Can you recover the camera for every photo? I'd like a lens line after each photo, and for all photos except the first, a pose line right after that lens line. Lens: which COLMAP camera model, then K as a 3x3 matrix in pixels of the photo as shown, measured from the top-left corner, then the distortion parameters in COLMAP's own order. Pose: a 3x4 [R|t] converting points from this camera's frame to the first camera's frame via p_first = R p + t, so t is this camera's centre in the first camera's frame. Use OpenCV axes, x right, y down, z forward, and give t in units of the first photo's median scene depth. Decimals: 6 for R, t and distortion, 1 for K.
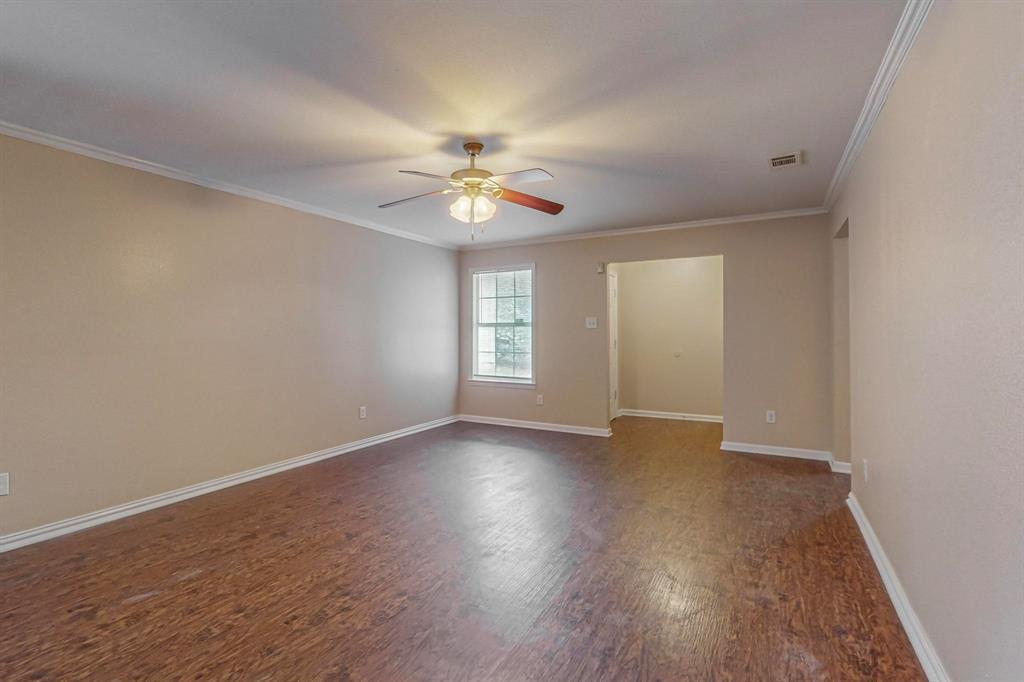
lens RADIAL K [[469.0, 0, 457.5], [0, 469.0, 332.9], [0, 0, 1]] dist [-0.003332, -0.000186]
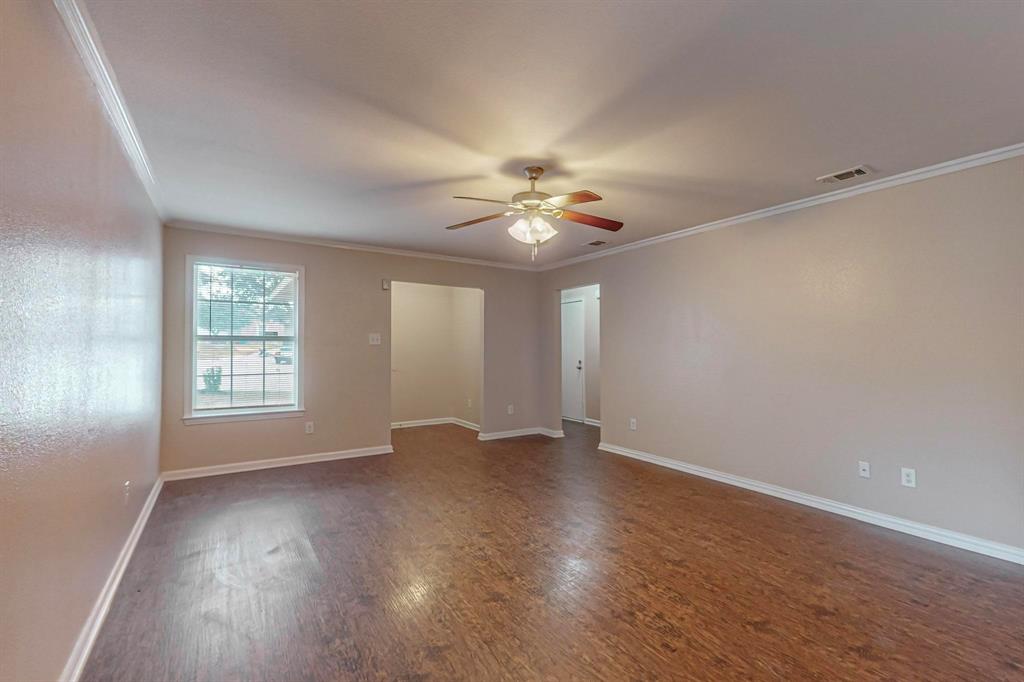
lens RADIAL K [[469.0, 0, 540.1], [0, 469.0, 339.0], [0, 0, 1]] dist [-0.003332, -0.000186]
pose [[0.388030, 0.021907, 0.921386, -0.484864], [-0.001453, 0.999731, -0.023158, 0.000551], [-0.921645, 0.007648, 0.387958, 0.309343]]
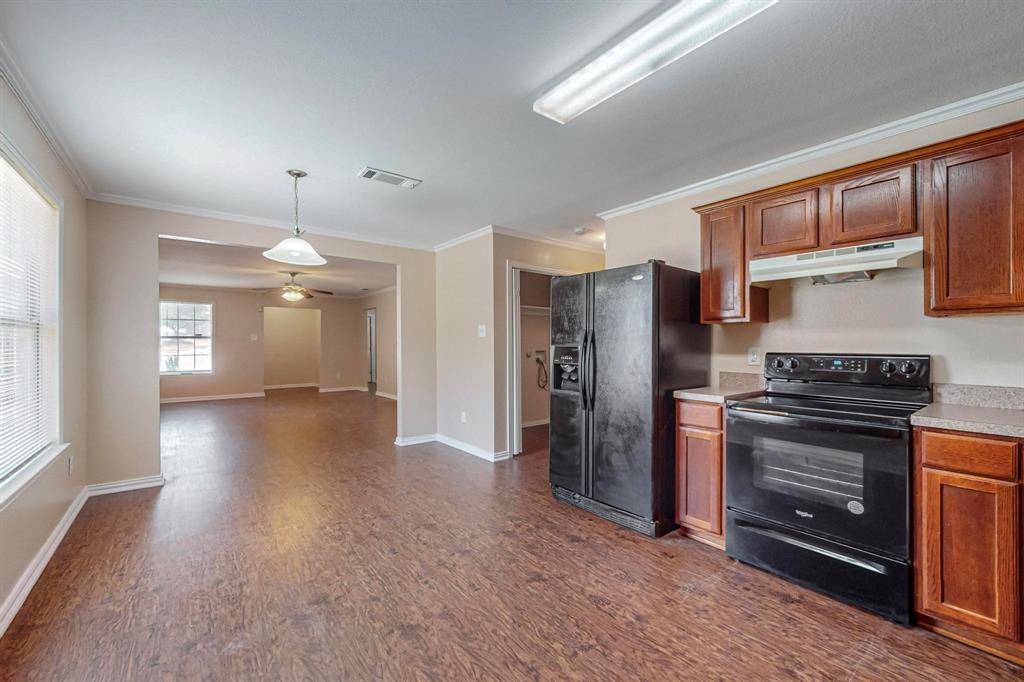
lens RADIAL K [[420.7, 0, 496.8], [0, 420.7, 343.5], [0, 0, 1]] dist [0.001049, -0.000388]
pose [[0.342307, -0.001873, 0.939586, -0.960679], [0.003817, 0.999993, 0.000603, 0.004623], [-0.939580, 0.003380, 0.342312, -0.482407]]
